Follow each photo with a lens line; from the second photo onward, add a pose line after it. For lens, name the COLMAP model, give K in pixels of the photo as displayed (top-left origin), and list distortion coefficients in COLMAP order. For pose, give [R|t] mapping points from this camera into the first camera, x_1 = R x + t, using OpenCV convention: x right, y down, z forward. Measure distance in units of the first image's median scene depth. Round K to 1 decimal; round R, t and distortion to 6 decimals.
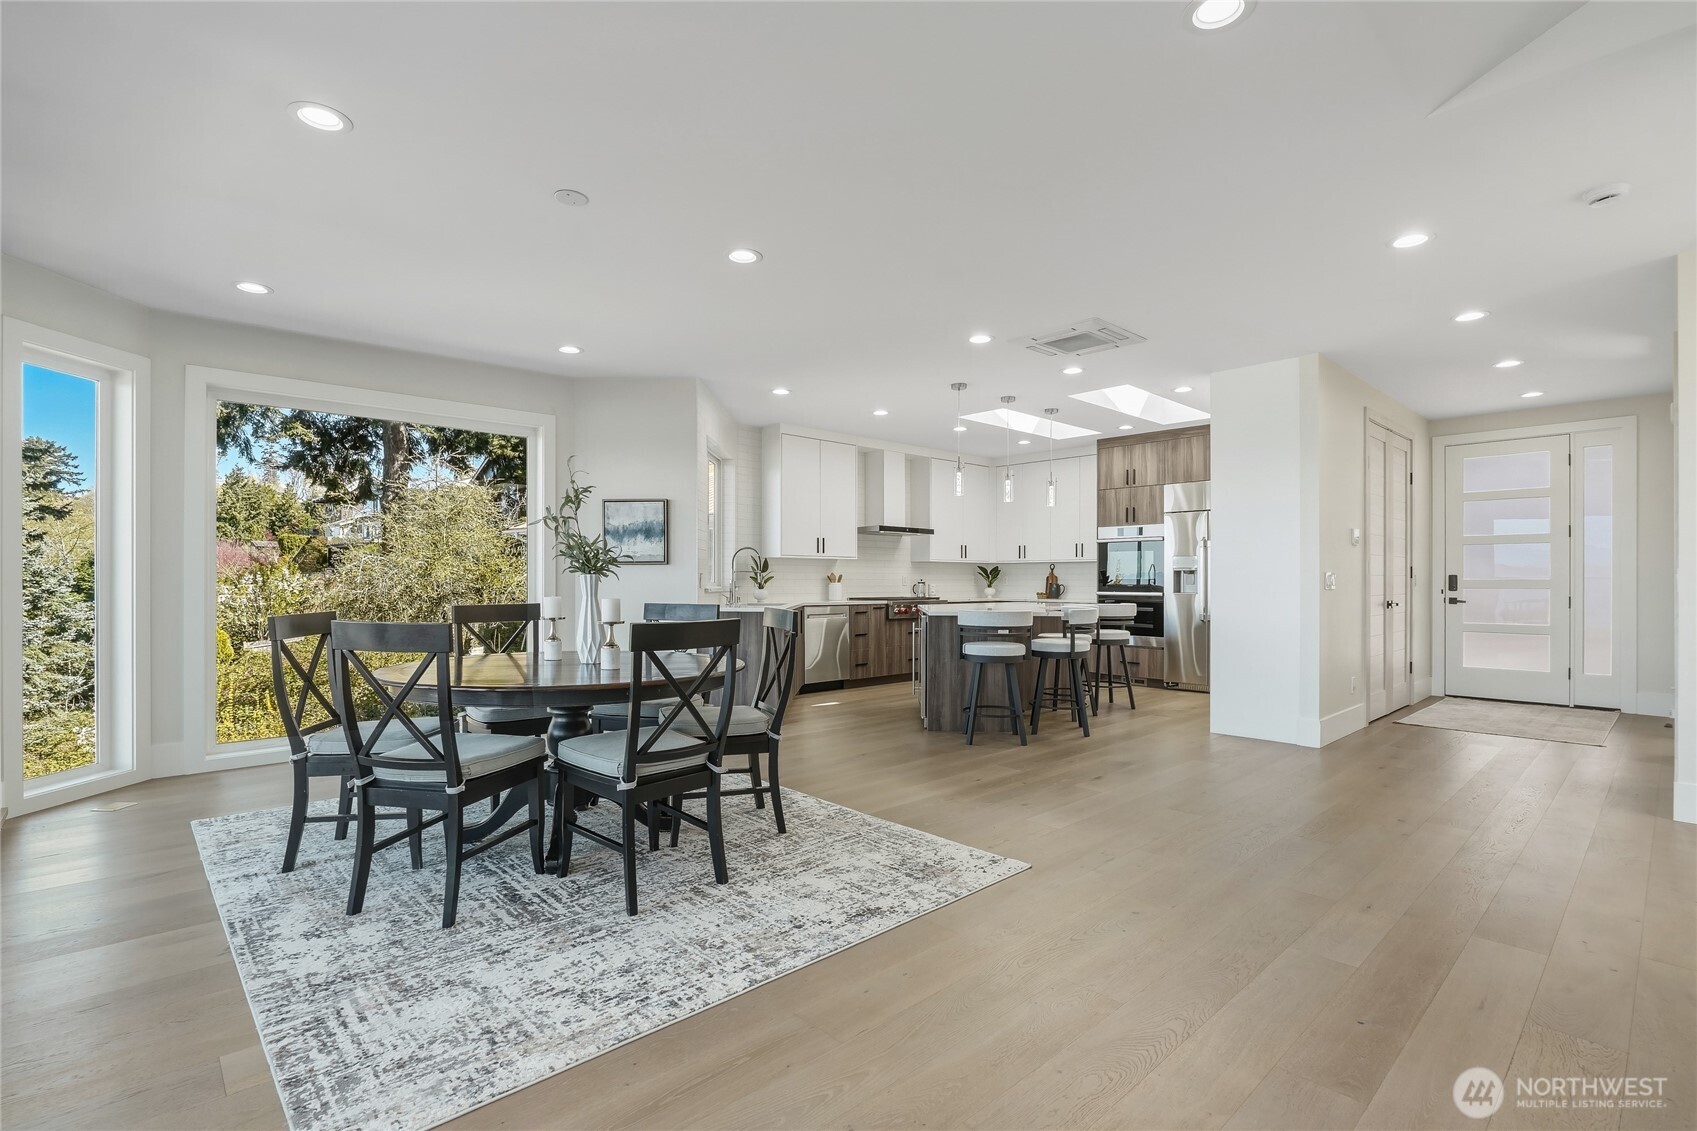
lens RADIAL K [[782.7, 0, 849.3], [0, 782.7, 577.8], [0, 0, 1]] dist [-0.017759, -0.000101]
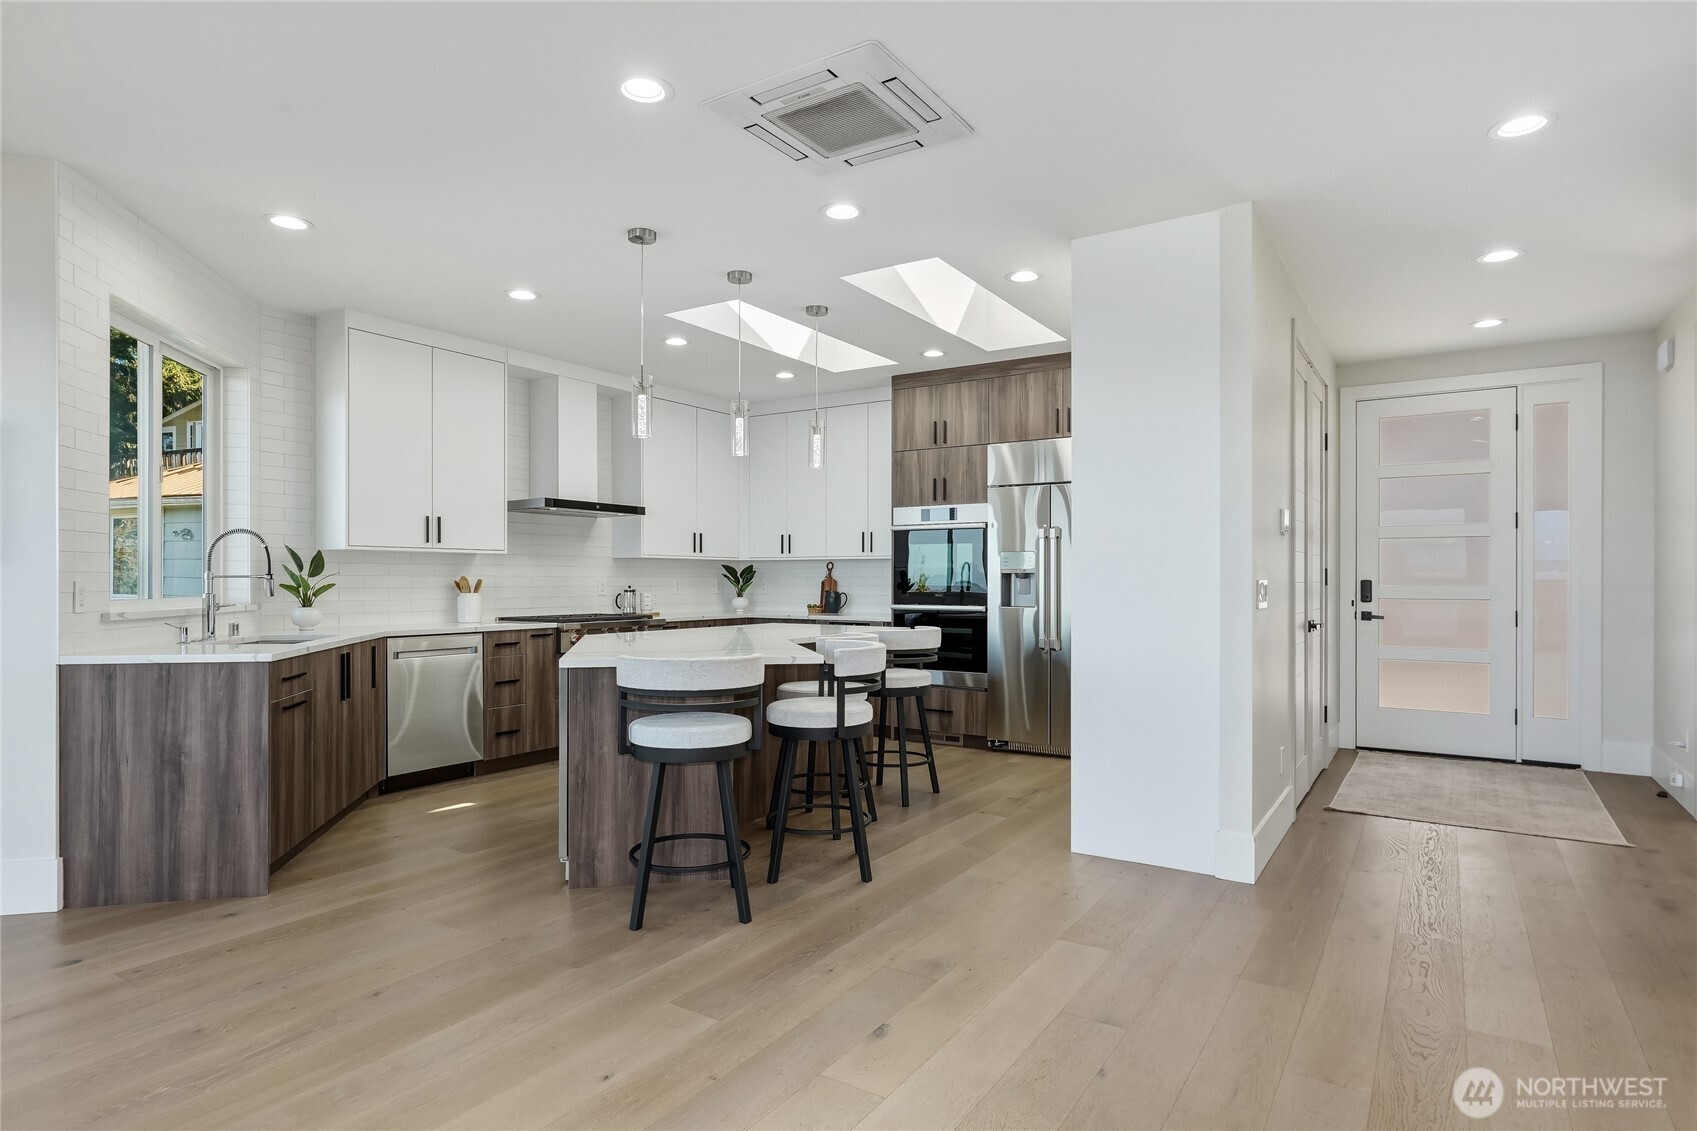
lens RADIAL K [[938.5, 0, 847.4], [0, 938.5, 583.9], [0, 0, 1]] dist [-0.000203, 0.000002]
pose [[0.968643, -0.002342, 0.248444, 0.090295], [0.000265, 0.999965, 0.008394, -0.007047], [-0.248455, -0.008065, 0.968610, 0.258778]]
